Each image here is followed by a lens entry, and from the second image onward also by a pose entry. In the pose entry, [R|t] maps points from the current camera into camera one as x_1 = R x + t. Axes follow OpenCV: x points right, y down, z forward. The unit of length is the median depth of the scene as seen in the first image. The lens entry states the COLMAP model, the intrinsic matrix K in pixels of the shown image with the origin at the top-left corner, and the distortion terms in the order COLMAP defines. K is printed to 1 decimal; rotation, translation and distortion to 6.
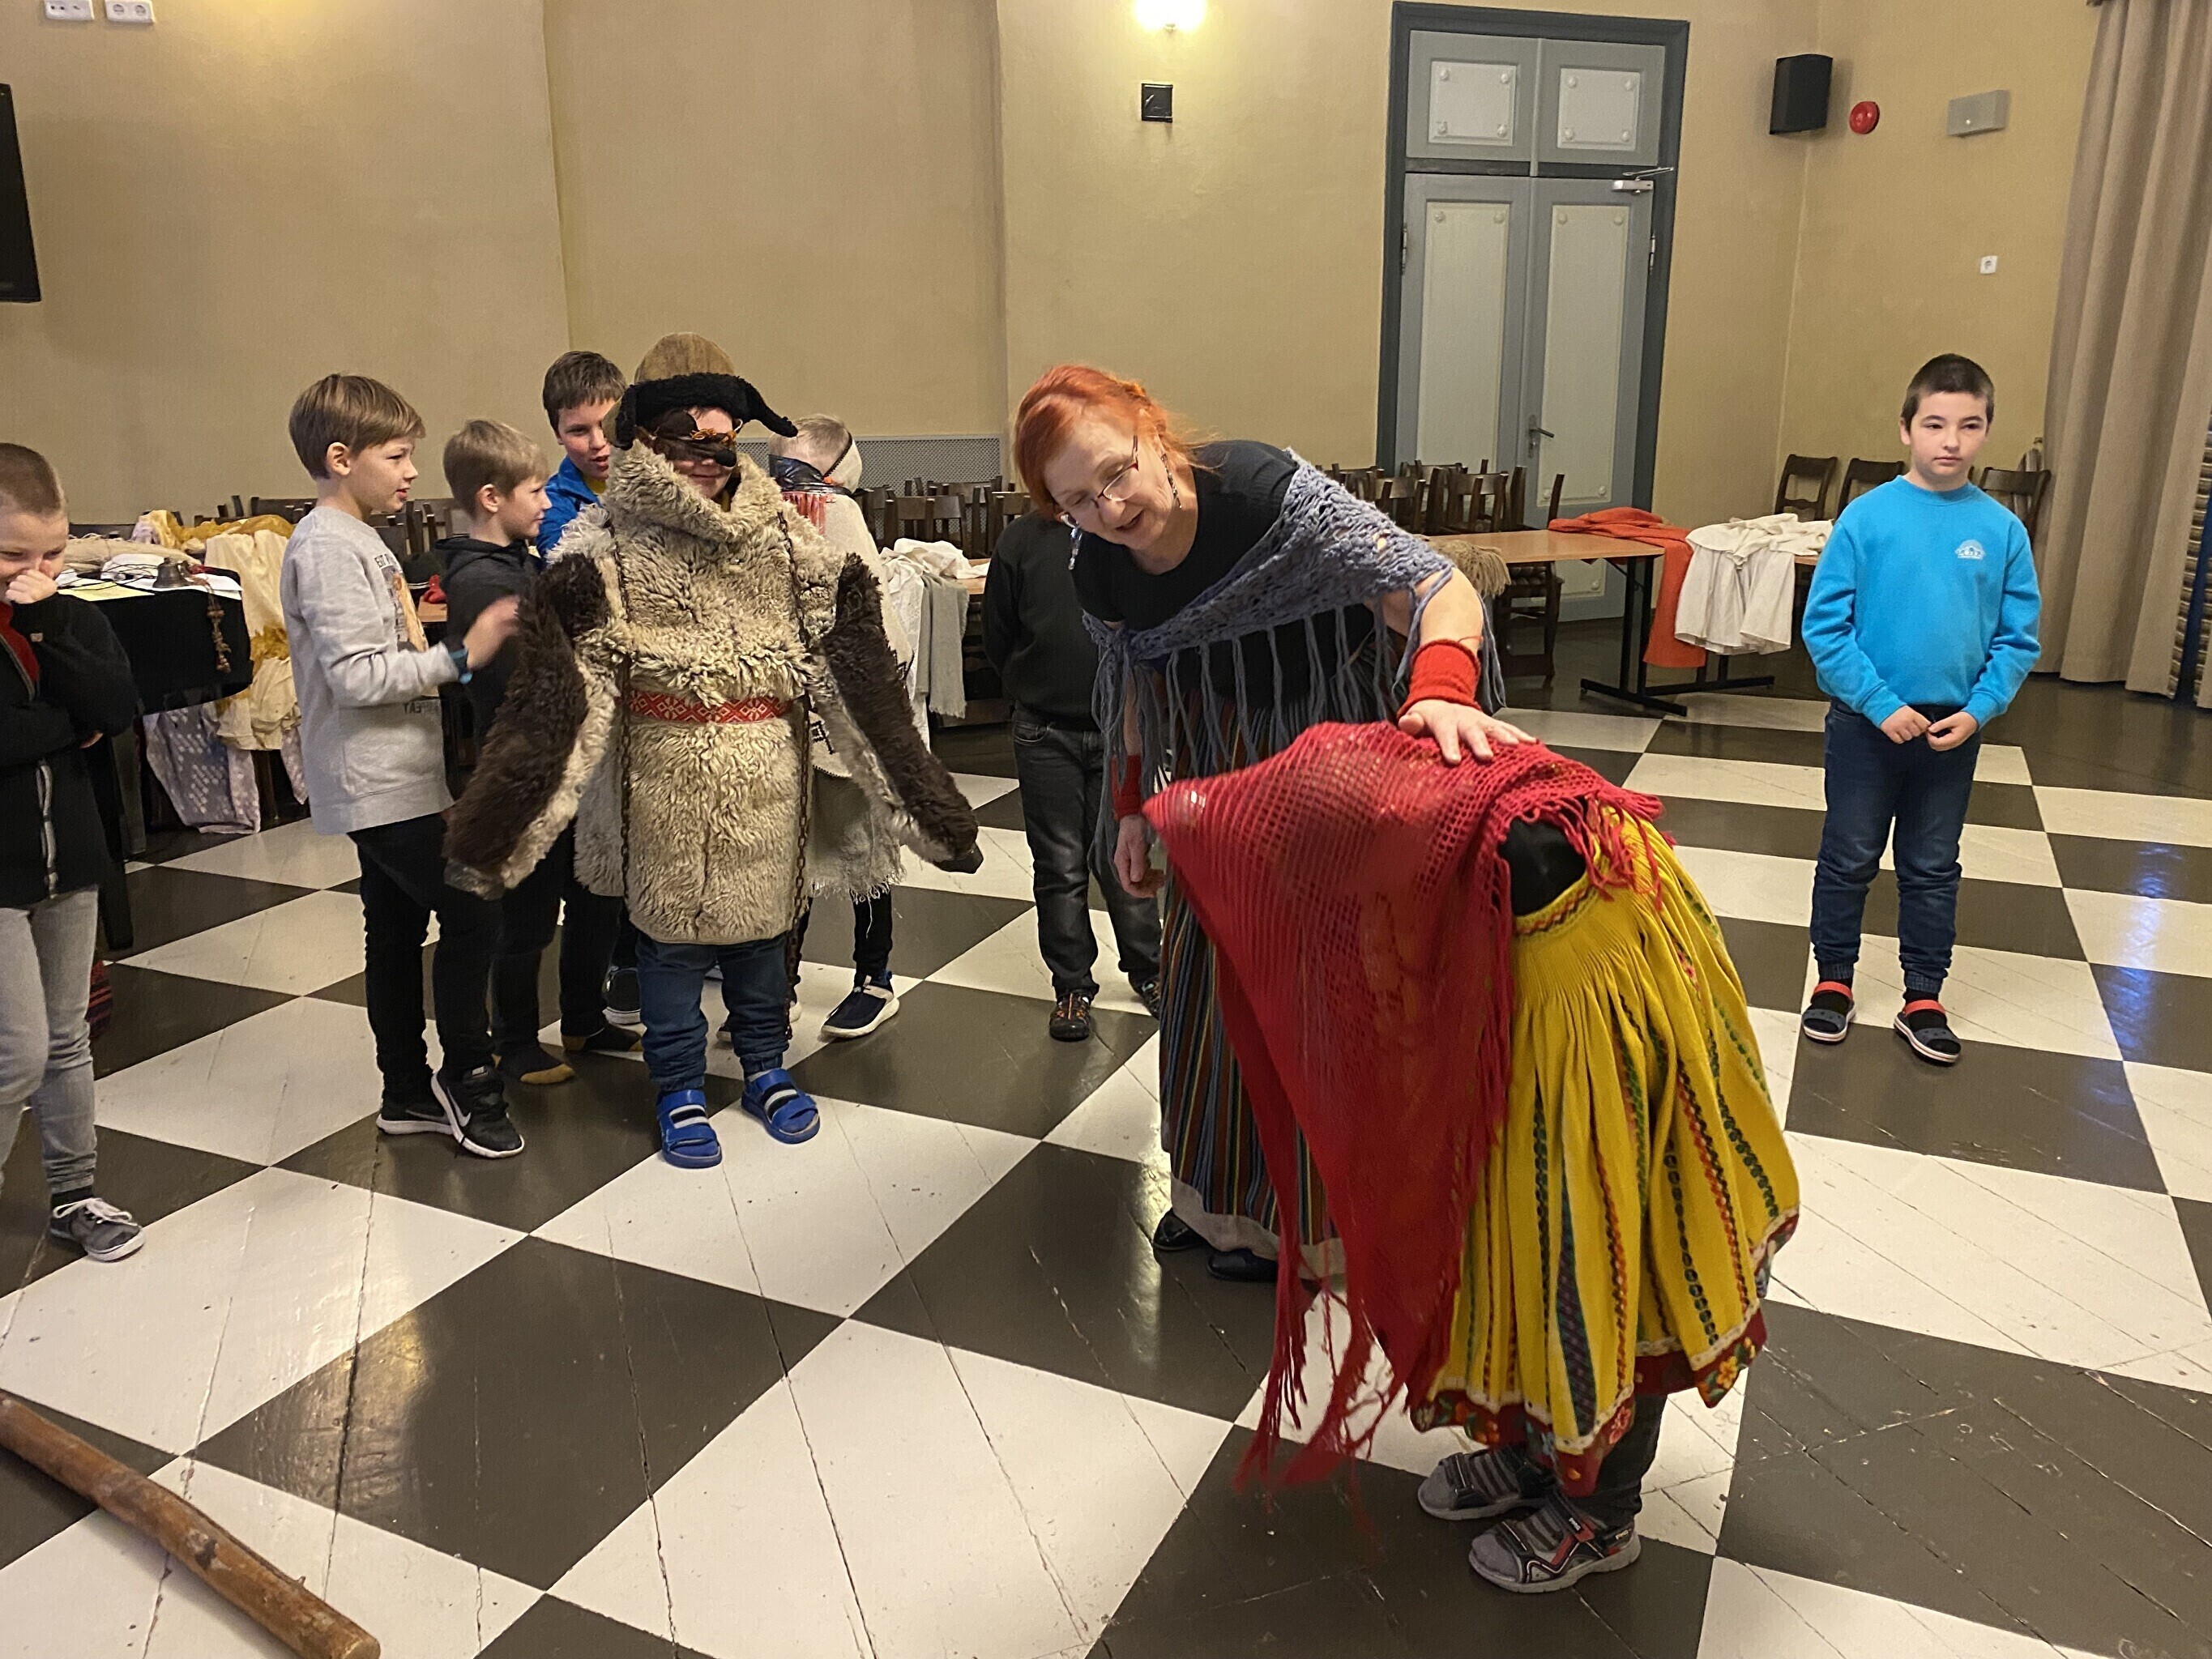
lens RADIAL K [[1717.2, 0, 1106.0], [0, 1717.2, 829.5], [0, 0, 1]] dist [0.007750, 0.003288]
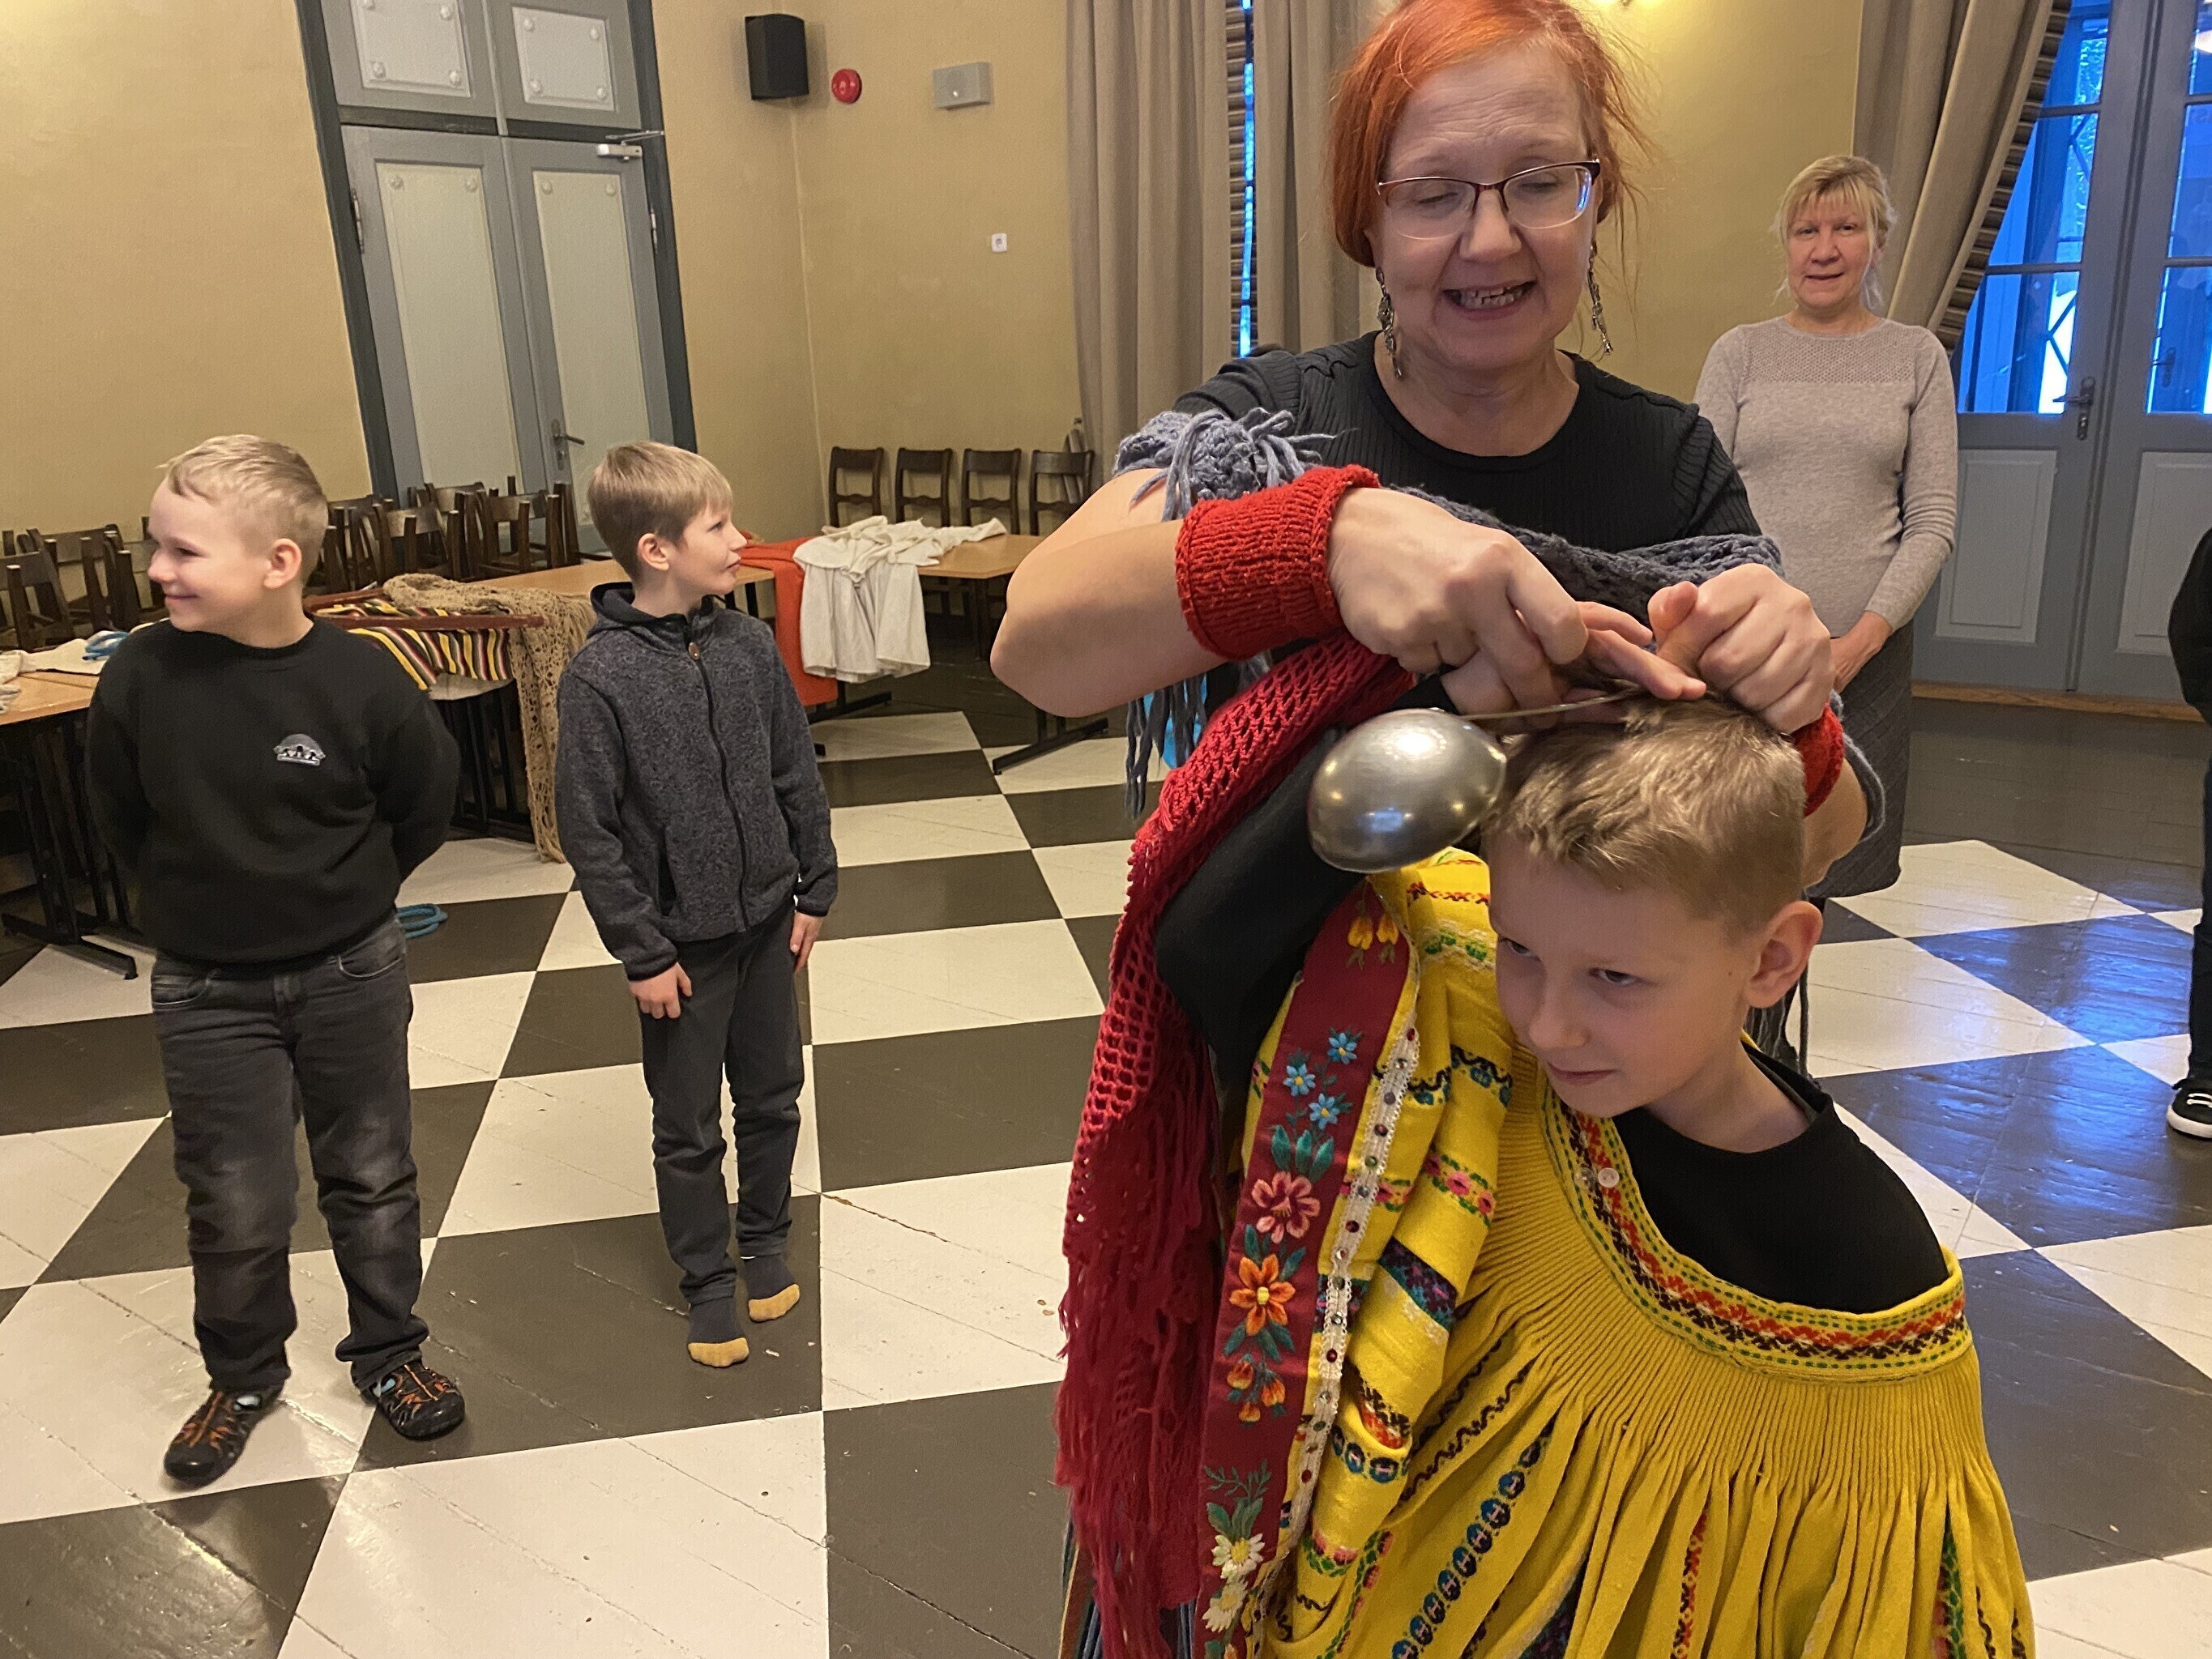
lens RADIAL K [[1693.9, 0, 1104.4], [0, 1693.9, 802.6], [0, 0, 1]] dist [0.045314, -0.051993]
pose [[0.824765, -0.178050, 0.536714, -0.014389], [0.179888, 0.982442, 0.049483, -0.058573], [-0.536101, 0.055736, 0.842312, 0.189689]]
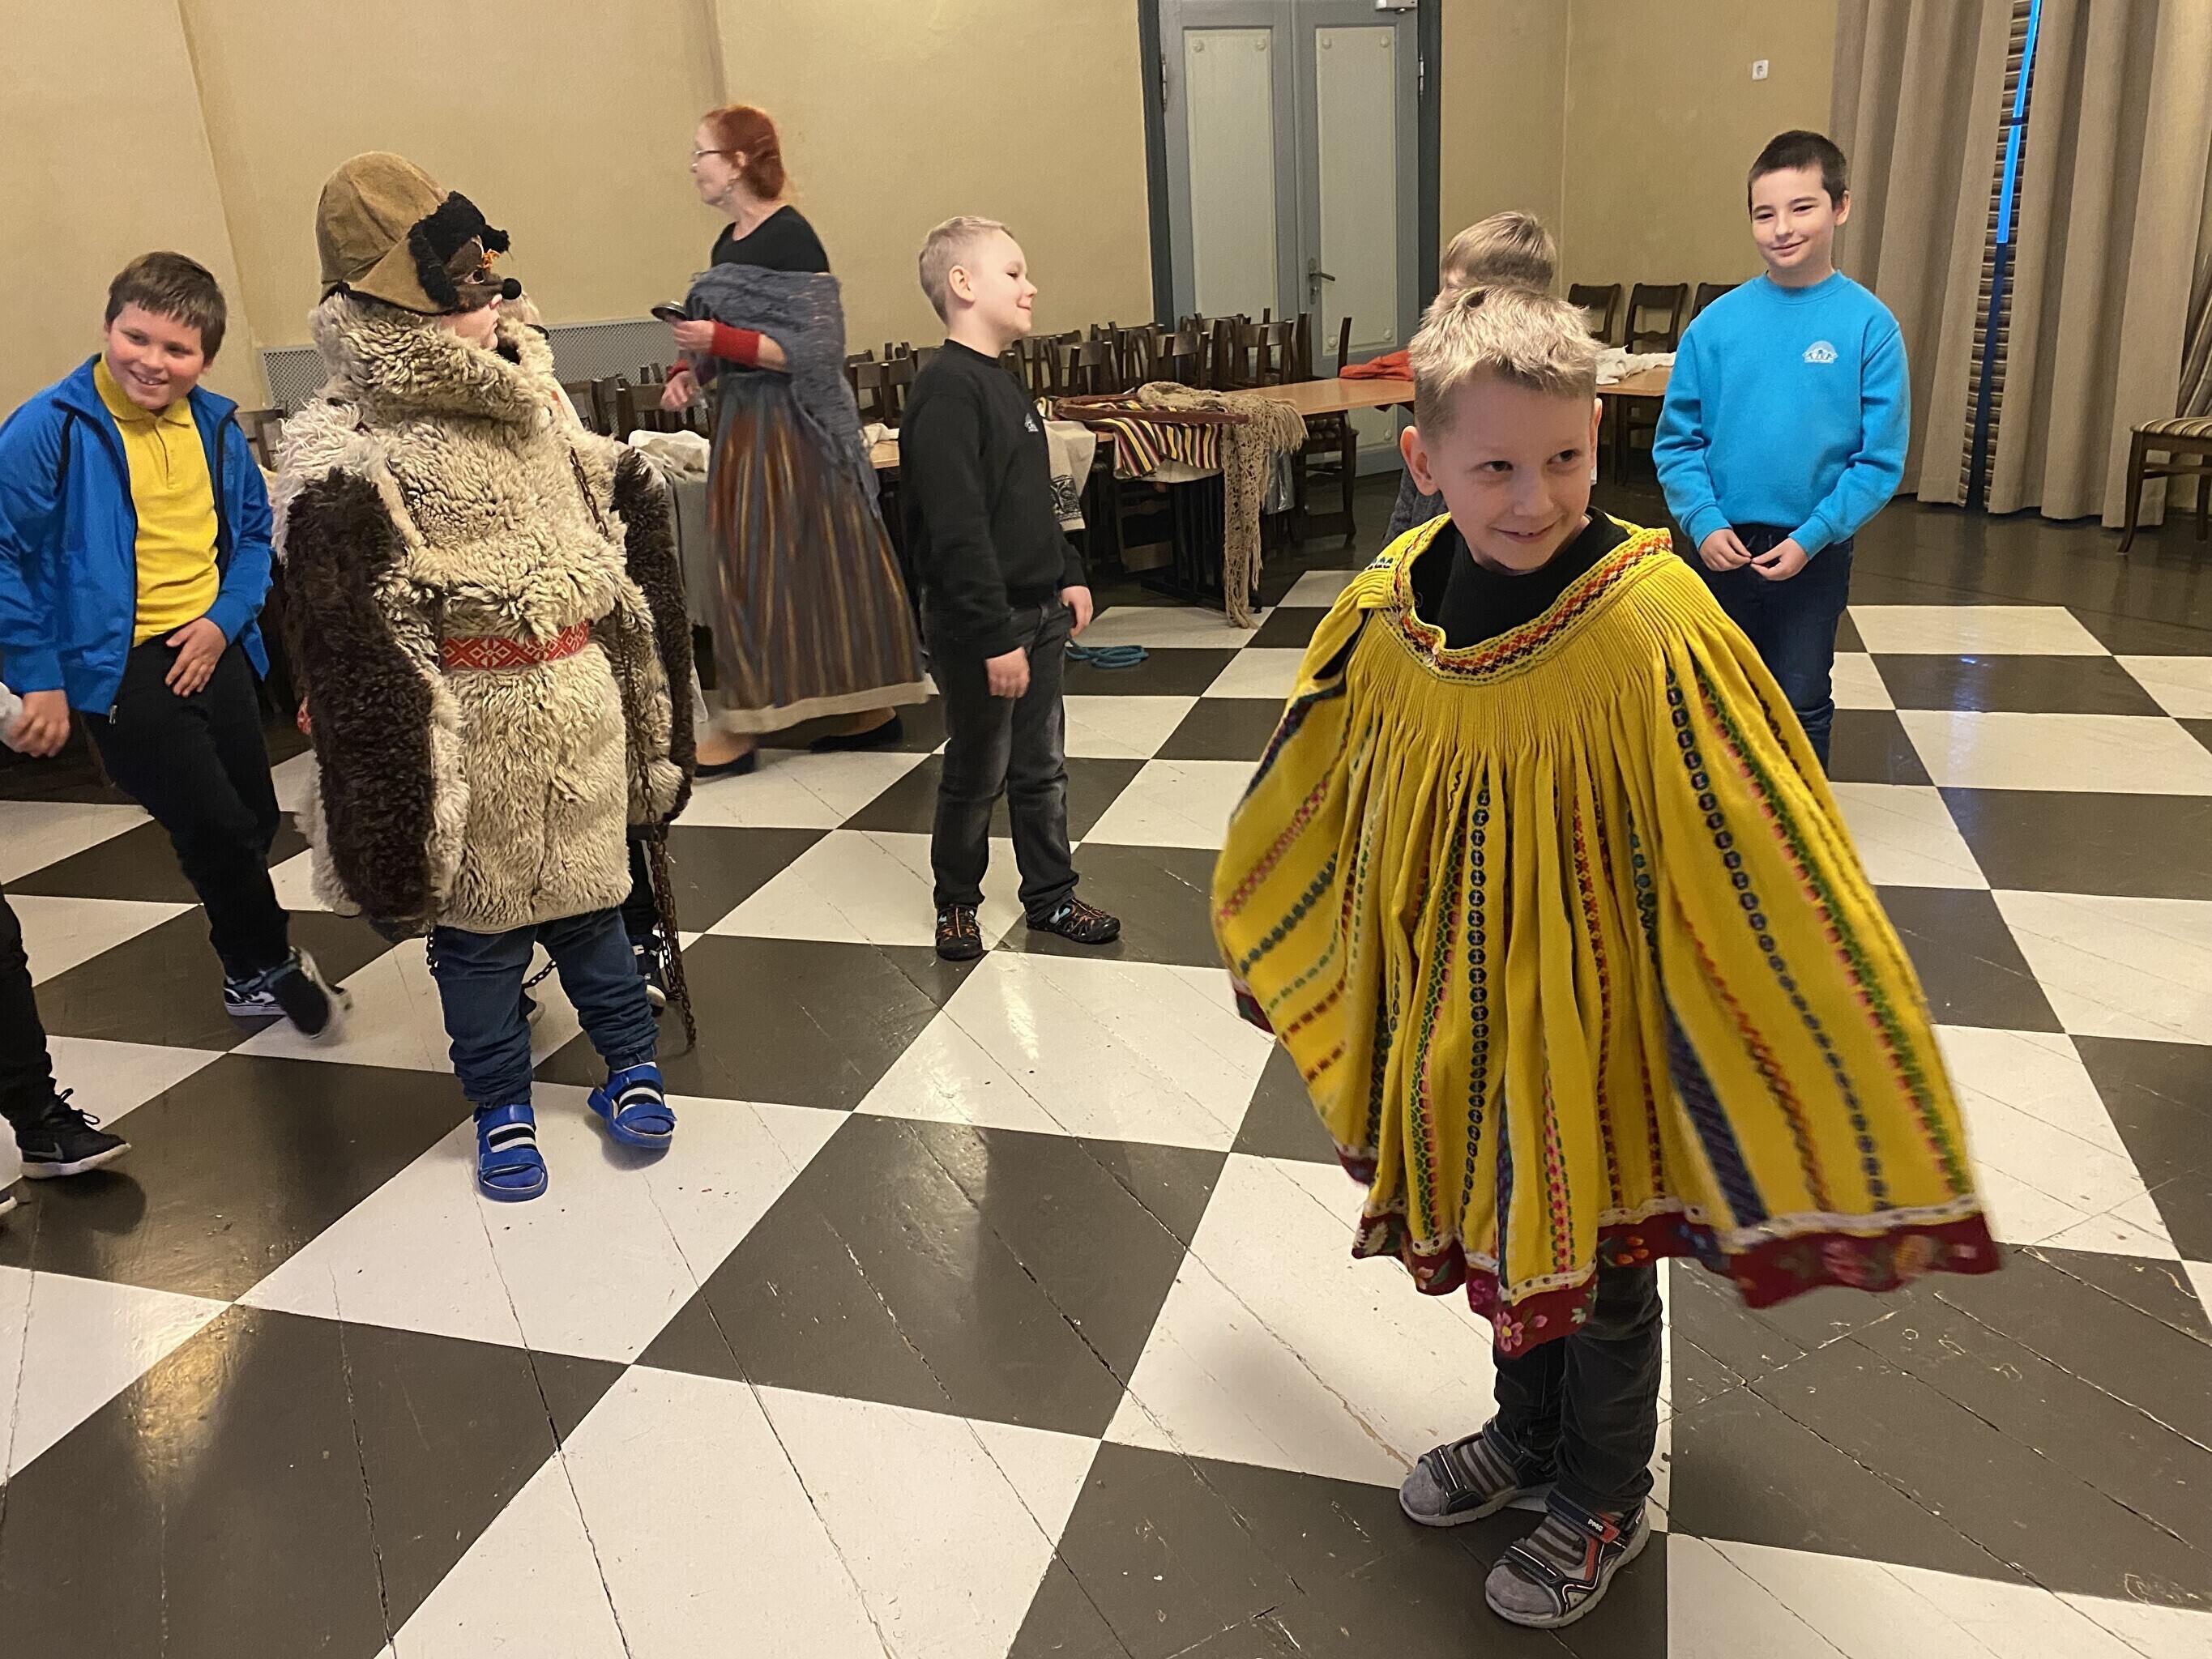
lens RADIAL K [[1722.5, 0, 1109.5], [0, 1722.5, 863.2], [0, 0, 1]] dist [0.032099, -0.044563]
pose [[0.989593, -0.097561, 0.105767, 0.004012], [0.088482, 0.992237, 0.087383, -0.002649], [-0.113472, -0.077115, 0.990544, 0.045816]]
